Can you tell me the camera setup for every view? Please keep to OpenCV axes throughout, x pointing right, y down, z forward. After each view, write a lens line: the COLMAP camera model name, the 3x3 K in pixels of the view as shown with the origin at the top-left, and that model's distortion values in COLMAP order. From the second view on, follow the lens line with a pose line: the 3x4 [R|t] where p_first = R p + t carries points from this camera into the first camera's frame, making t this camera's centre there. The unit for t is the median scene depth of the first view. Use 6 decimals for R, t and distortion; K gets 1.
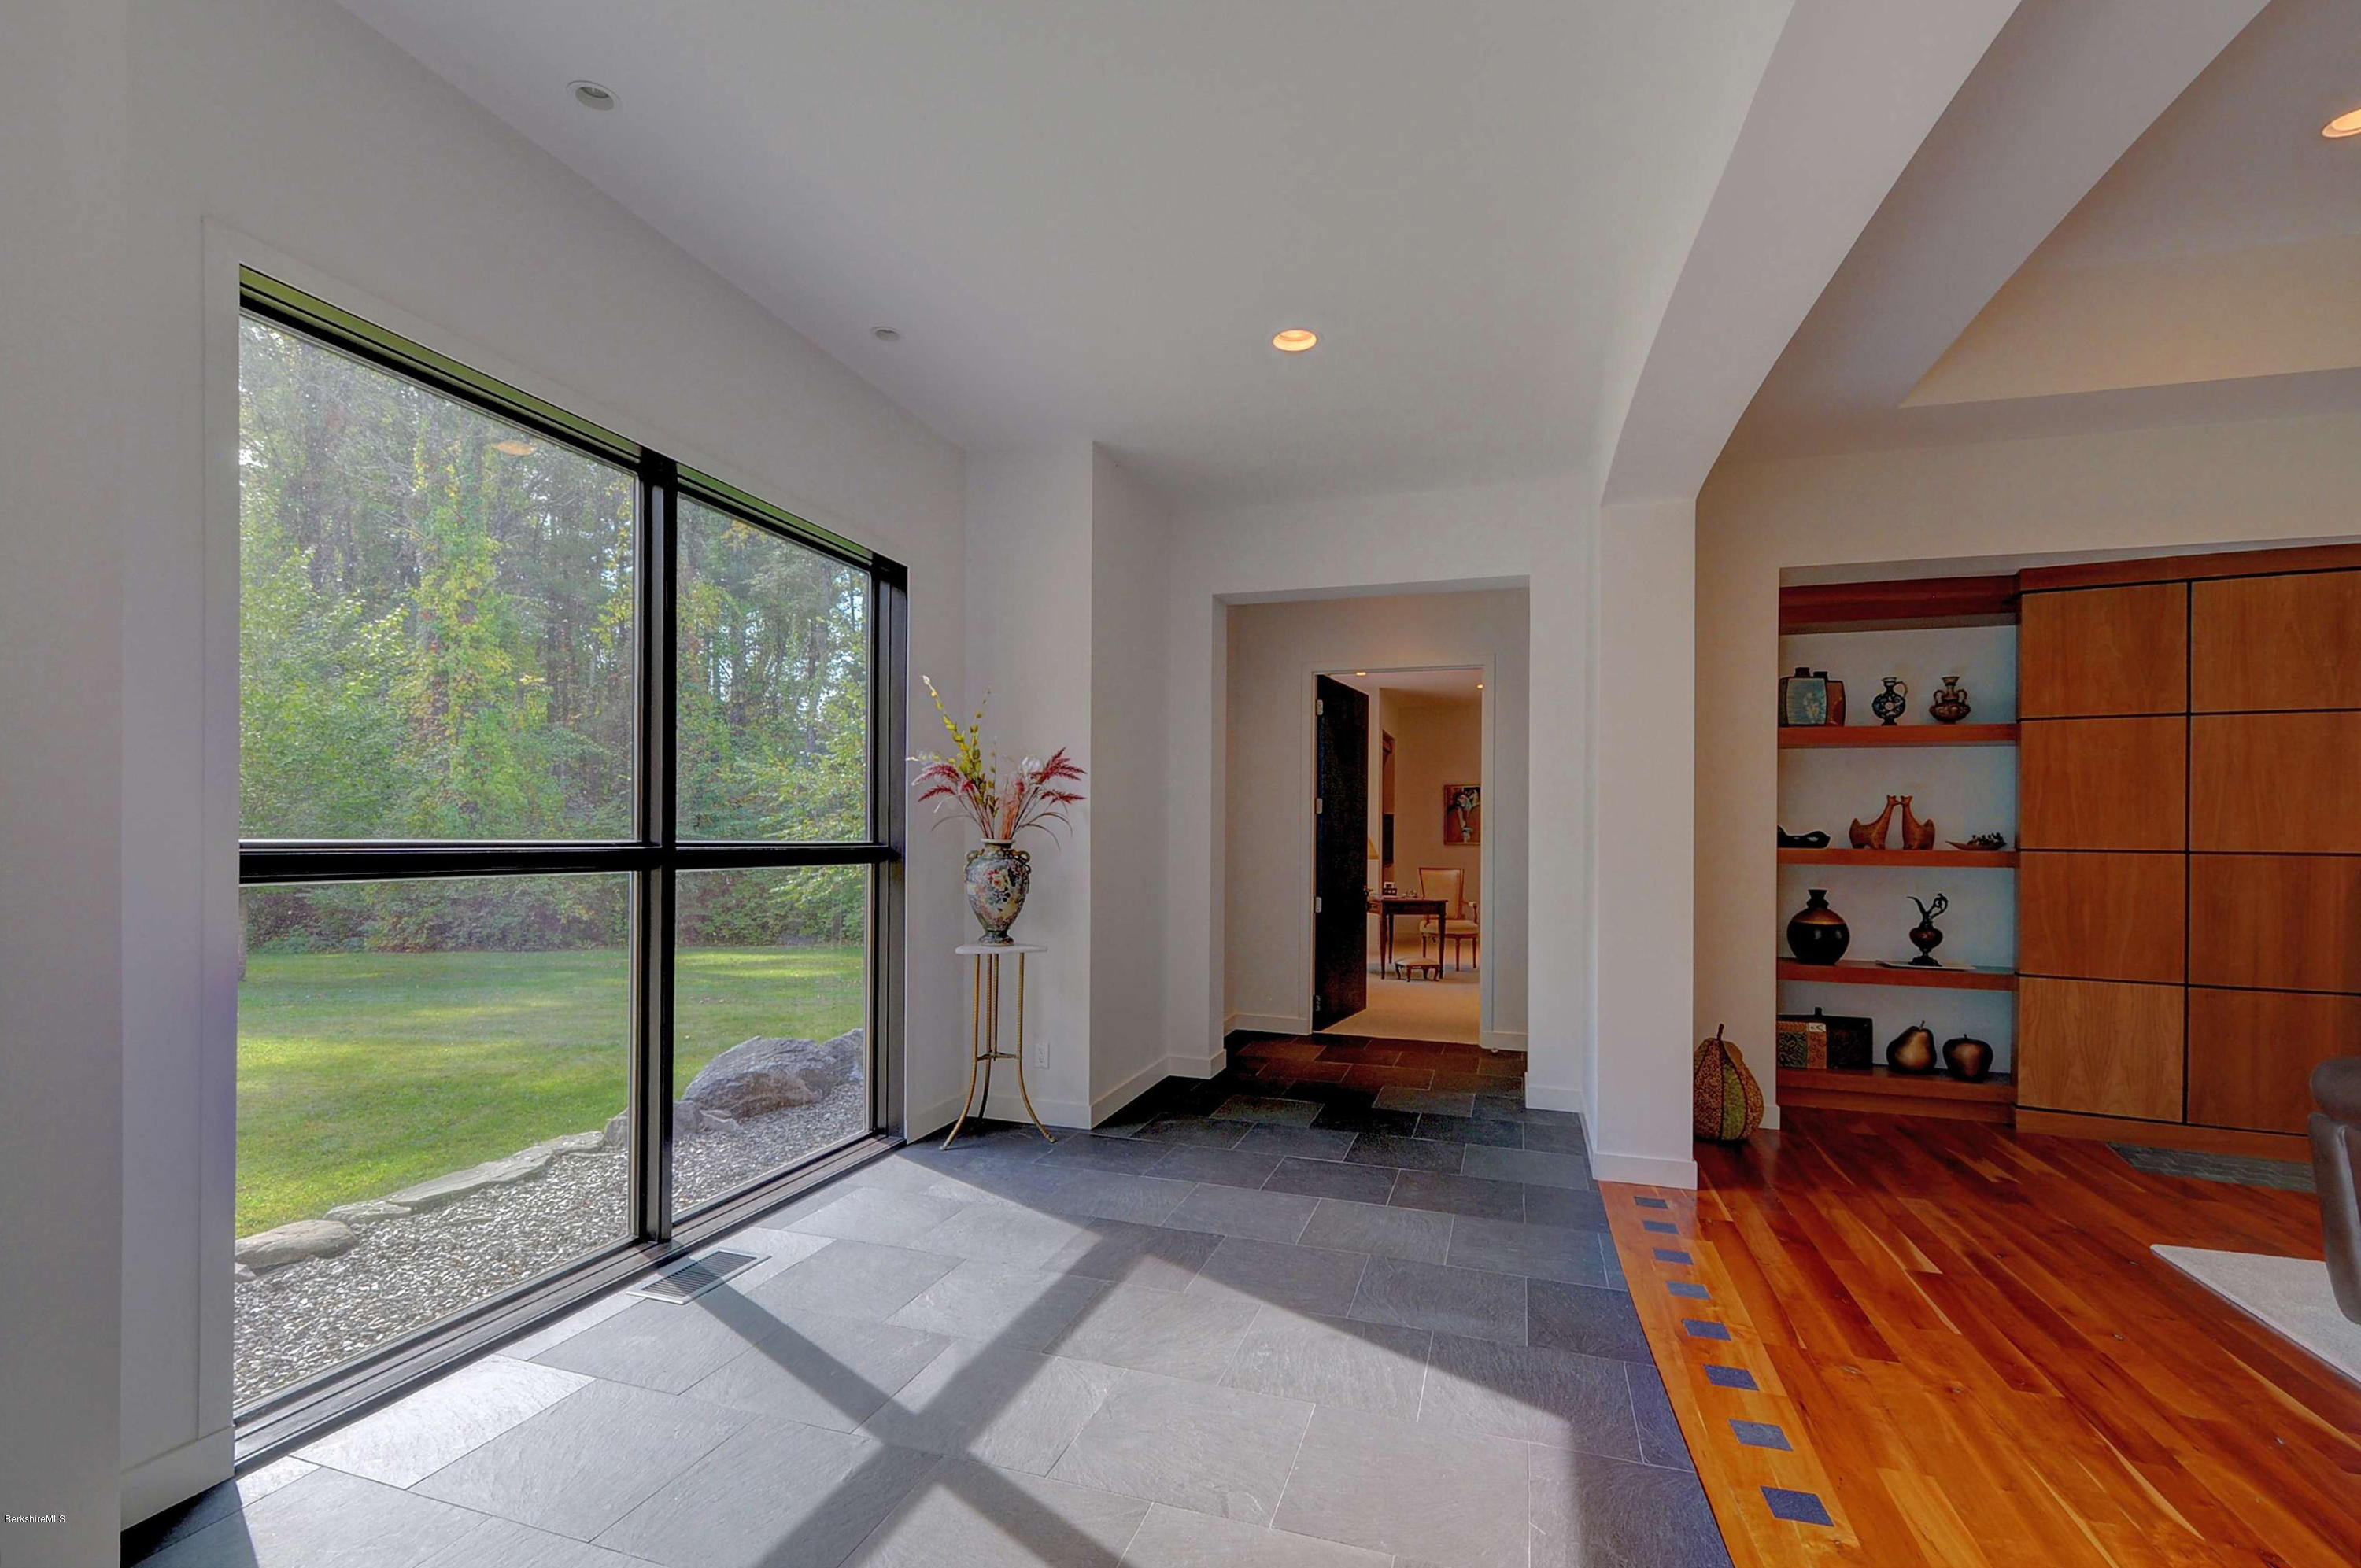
lens RADIAL K [[1050.8, 0, 1165.5], [0, 1050.8, 825.7], [0, 0, 1]] dist [-0.002594, -0.000250]
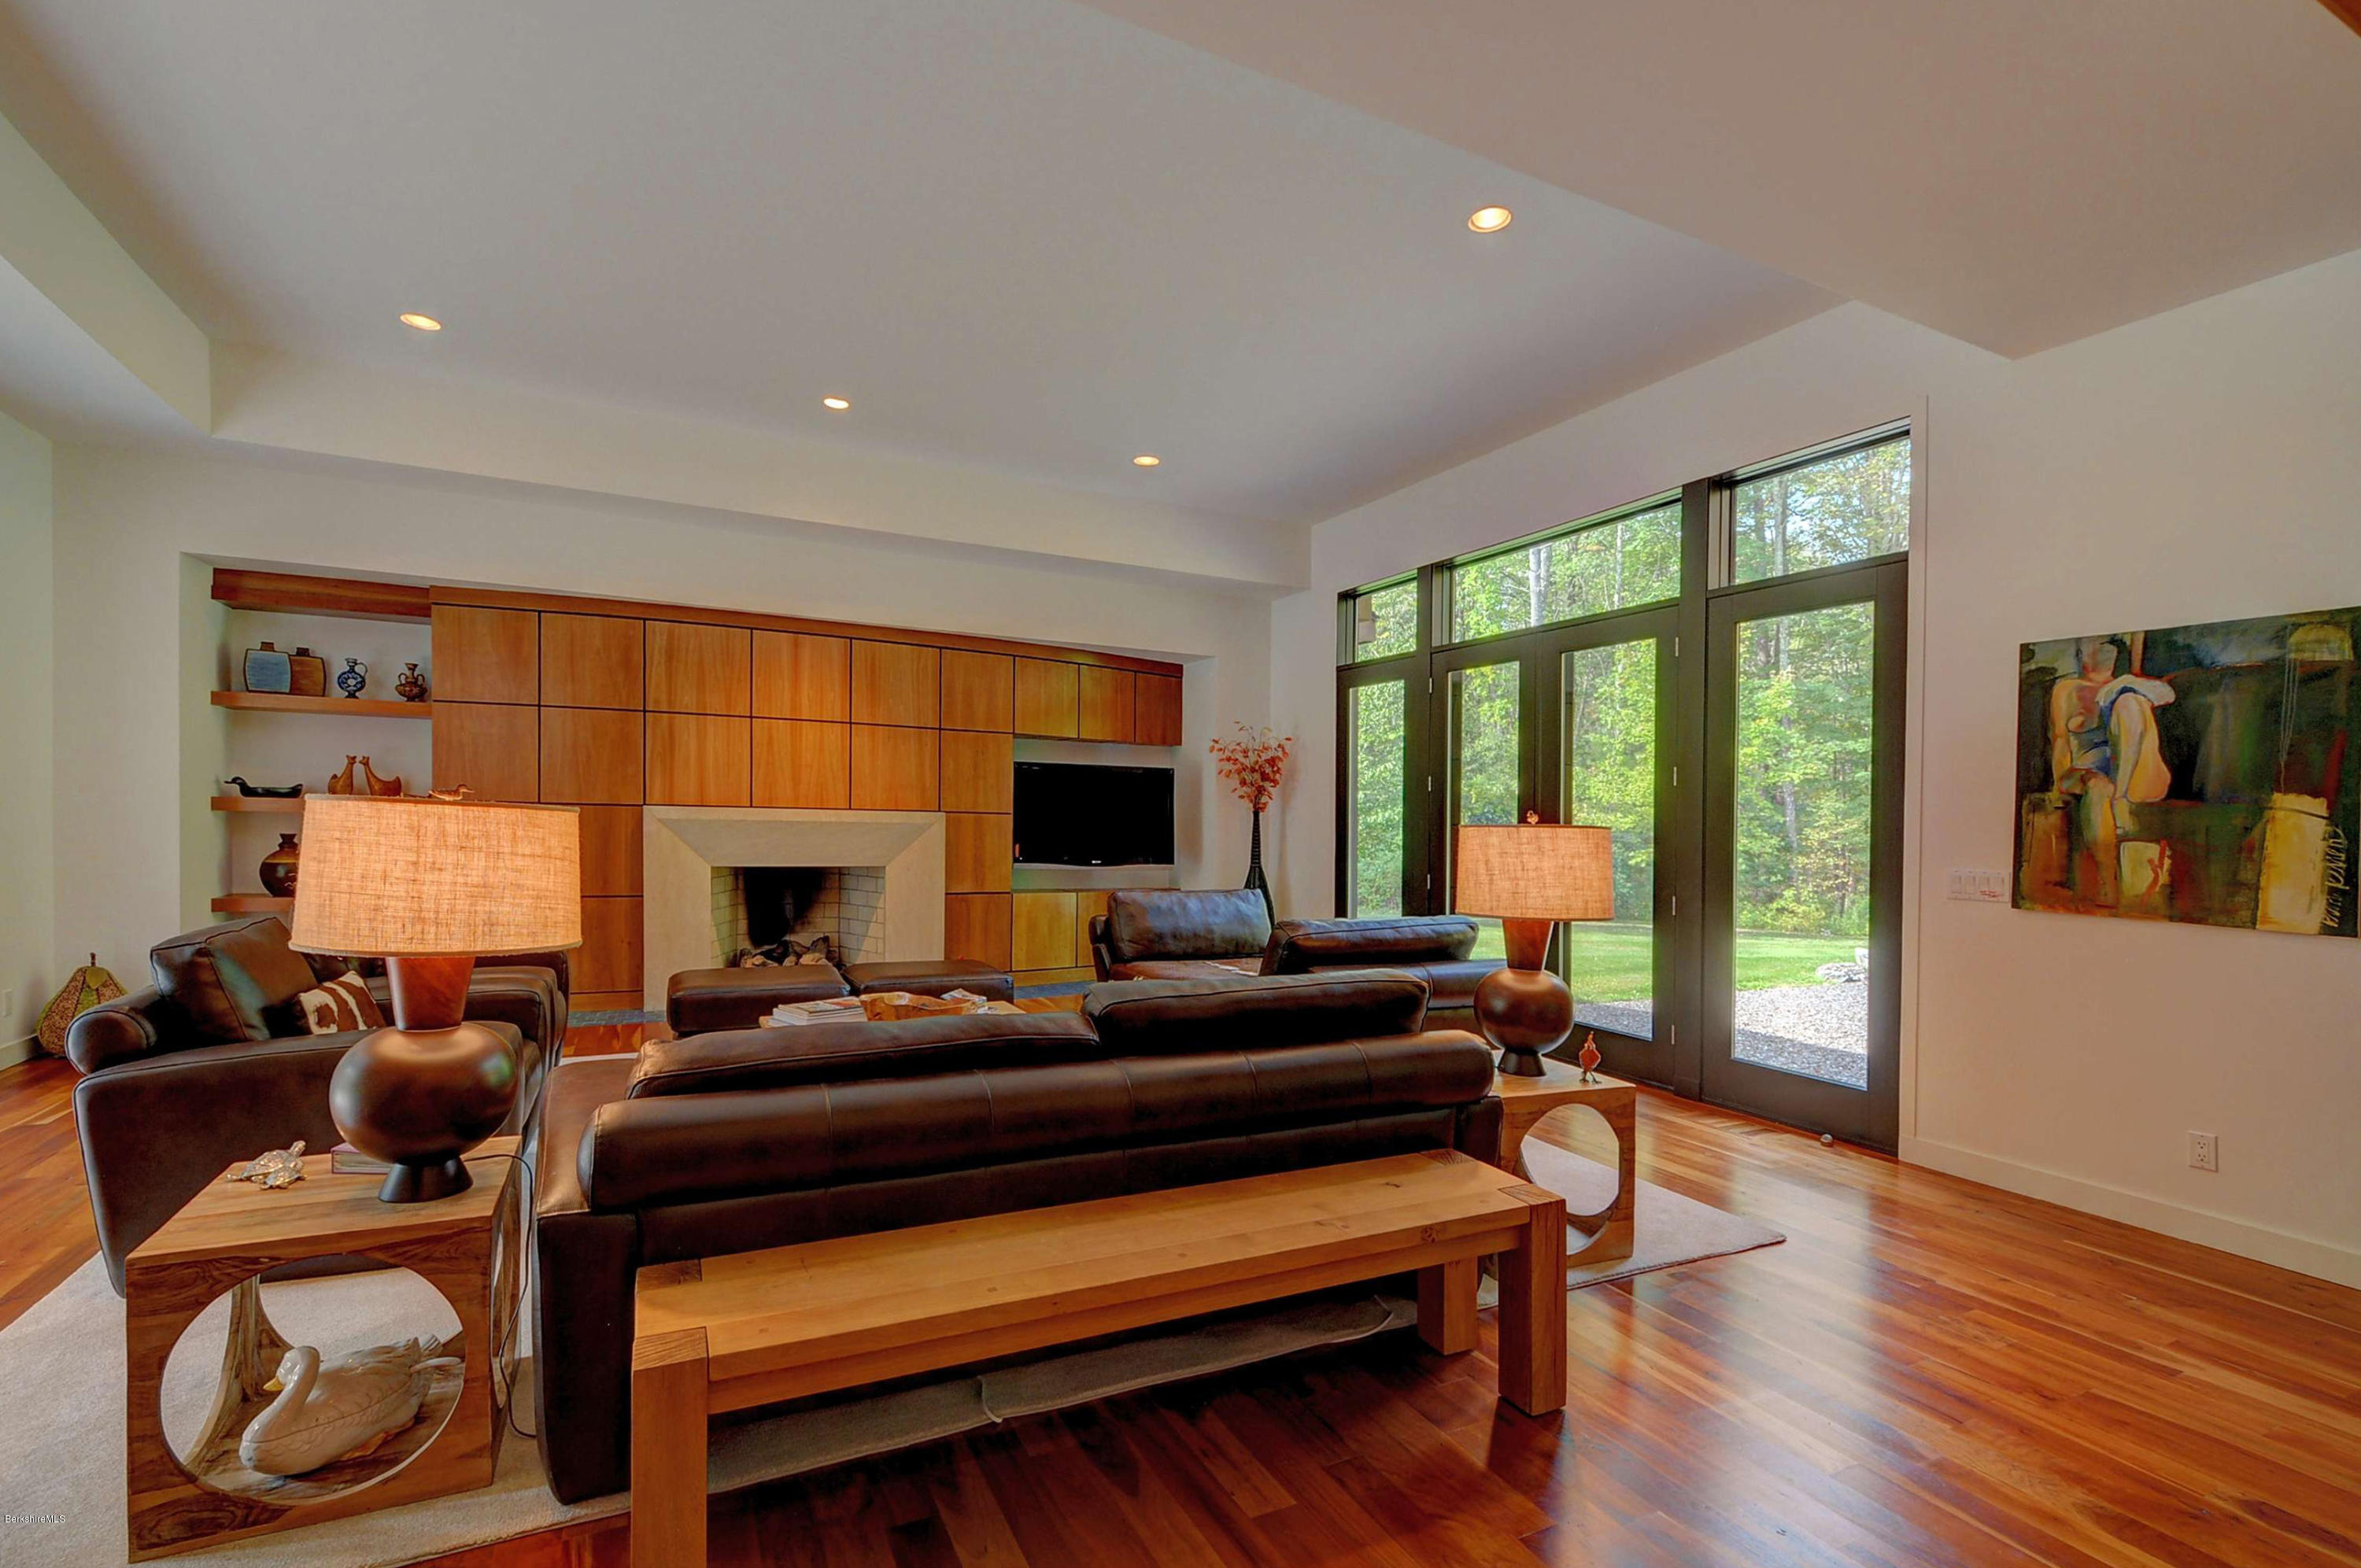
lens RADIAL K [[1050.8, 0, 1157.8], [0, 1050.8, 834.3], [0, 0, 1]] dist [-0.000992, -0.000374]
pose [[0.716071, -0.006692, 0.697995, 0.584765], [-0.023299, 0.999168, 0.033482, -0.000123], [-0.697639, -0.040237, 0.715319, -0.606745]]
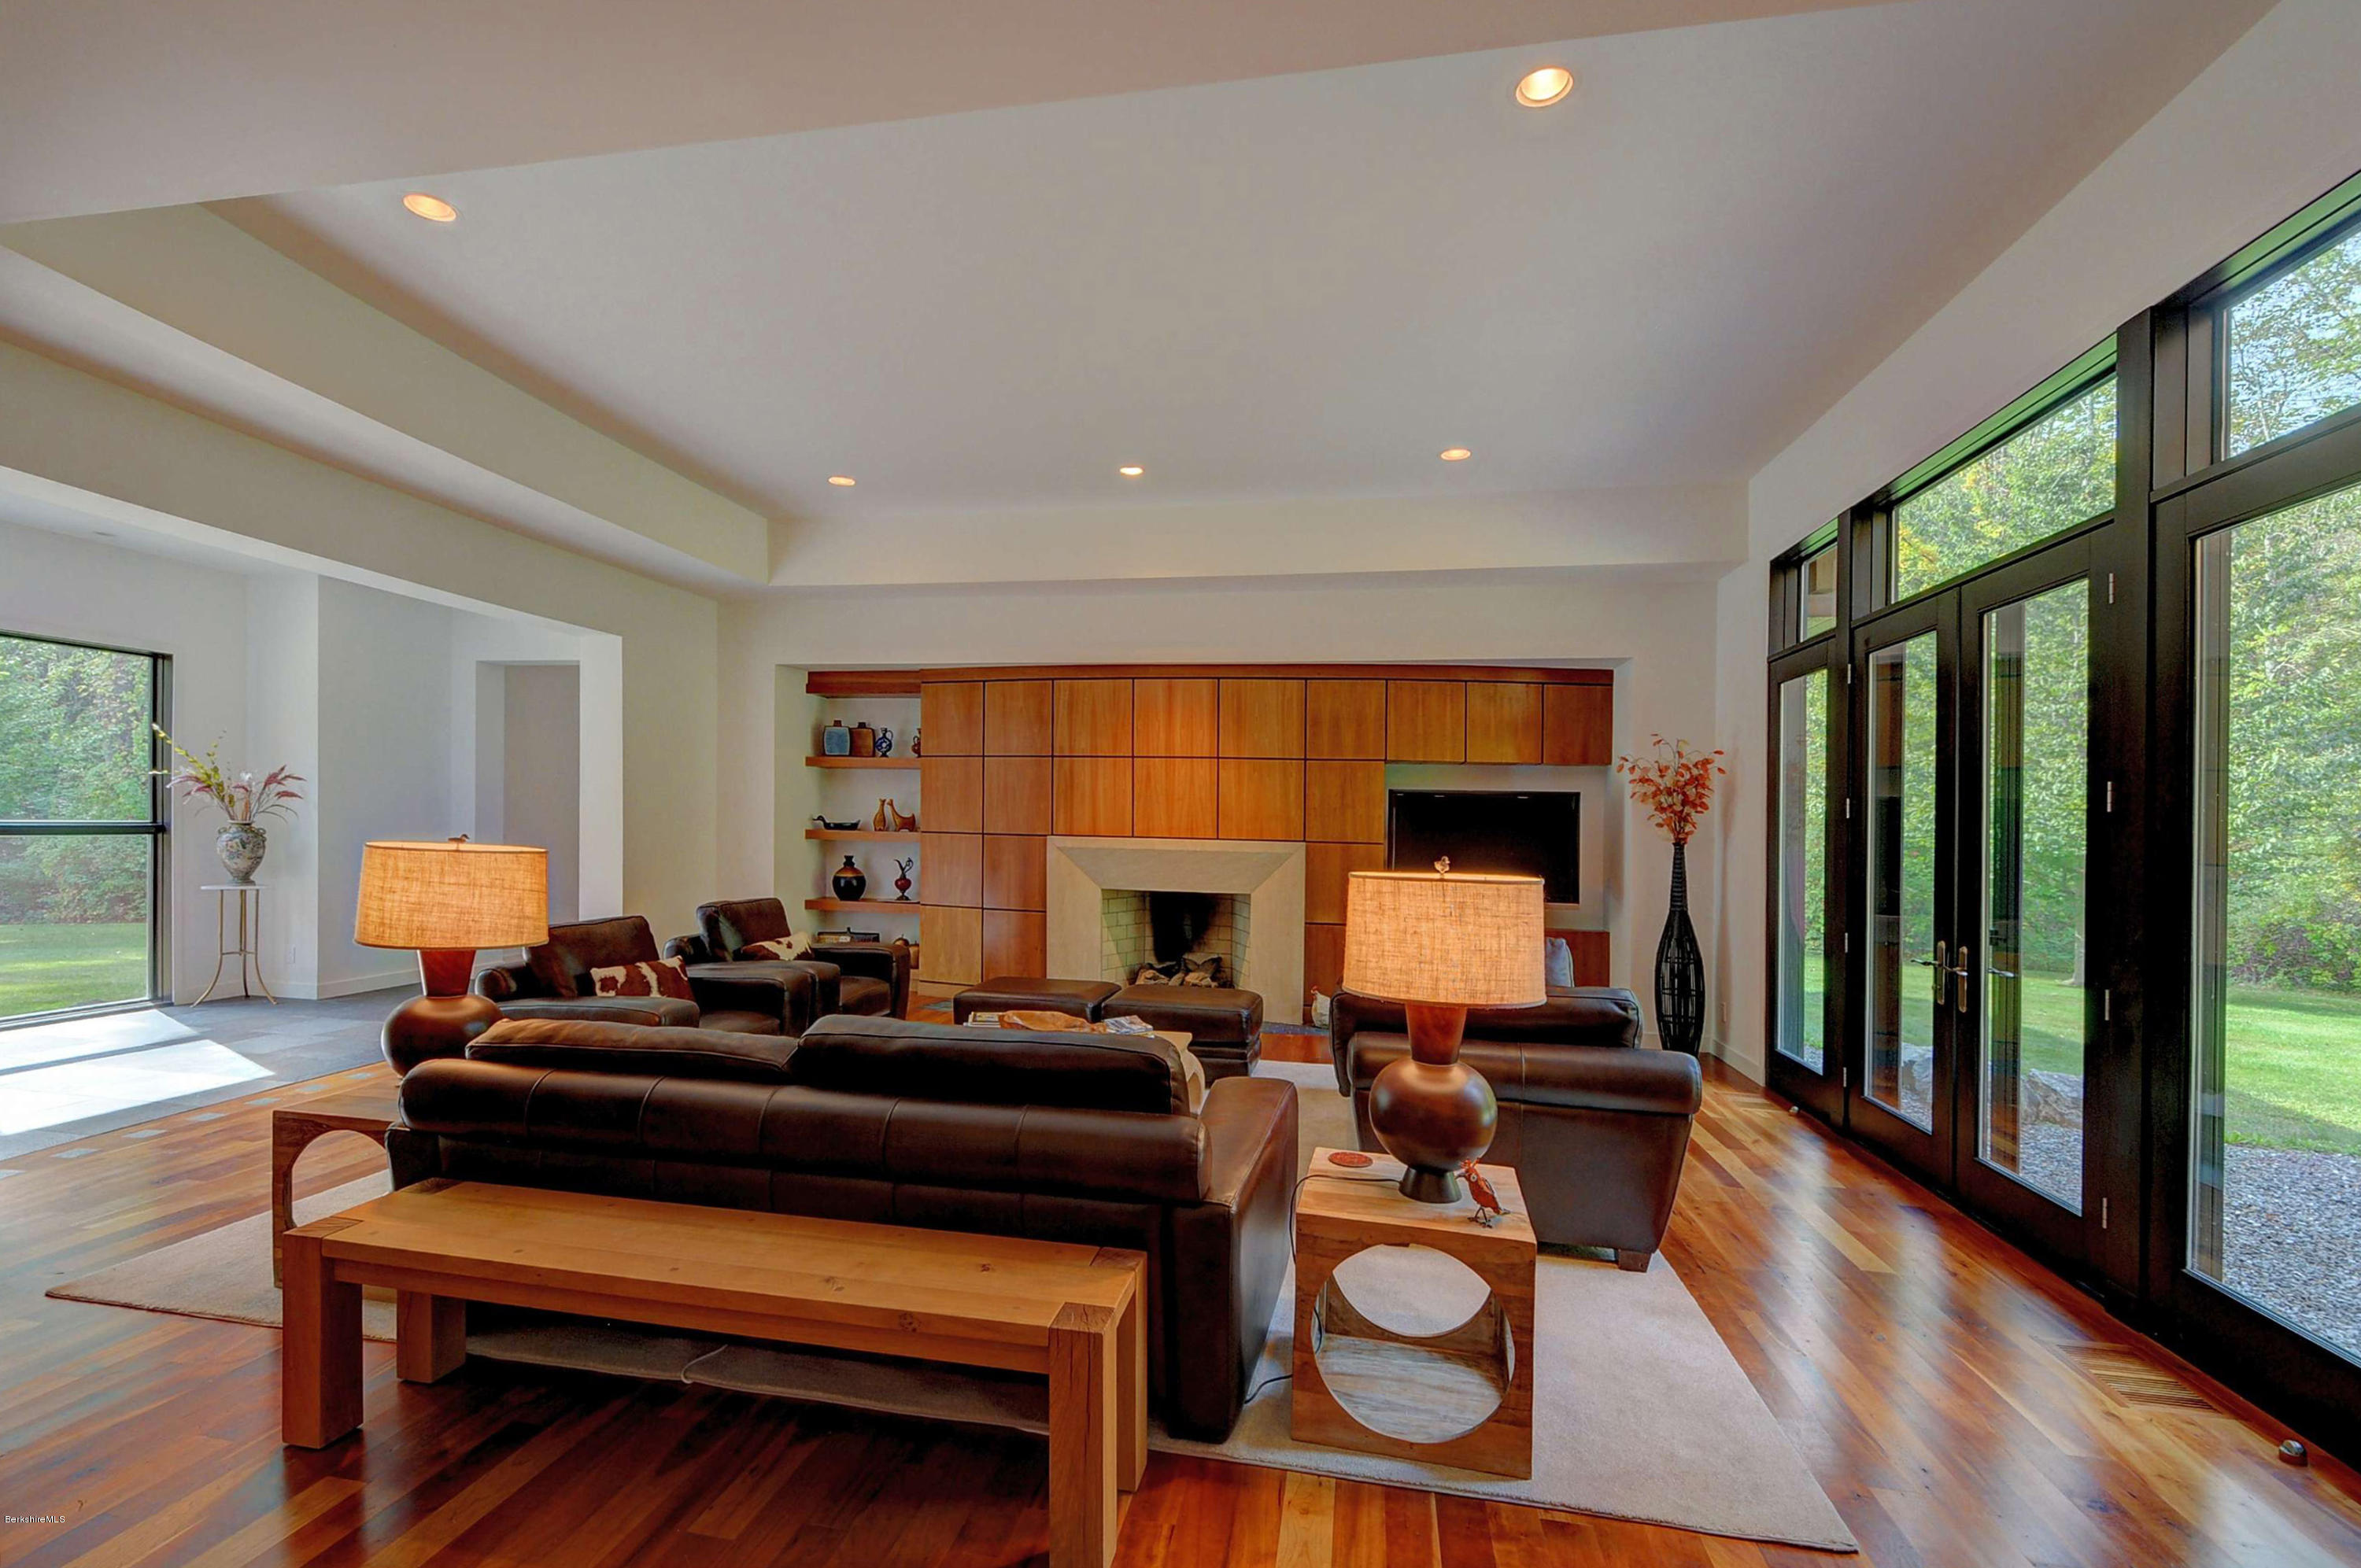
lens RADIAL K [[1050.8, 0, 1157.8], [0, 1050.8, 834.3], [0, 0, 1]] dist [-0.000992, -0.000374]
pose [[0.992563, 0.008114, 0.121462, 1.056007], [-0.011224, 0.999626, 0.024938, -0.022058], [-0.121214, -0.026116, 0.992283, -0.803786]]
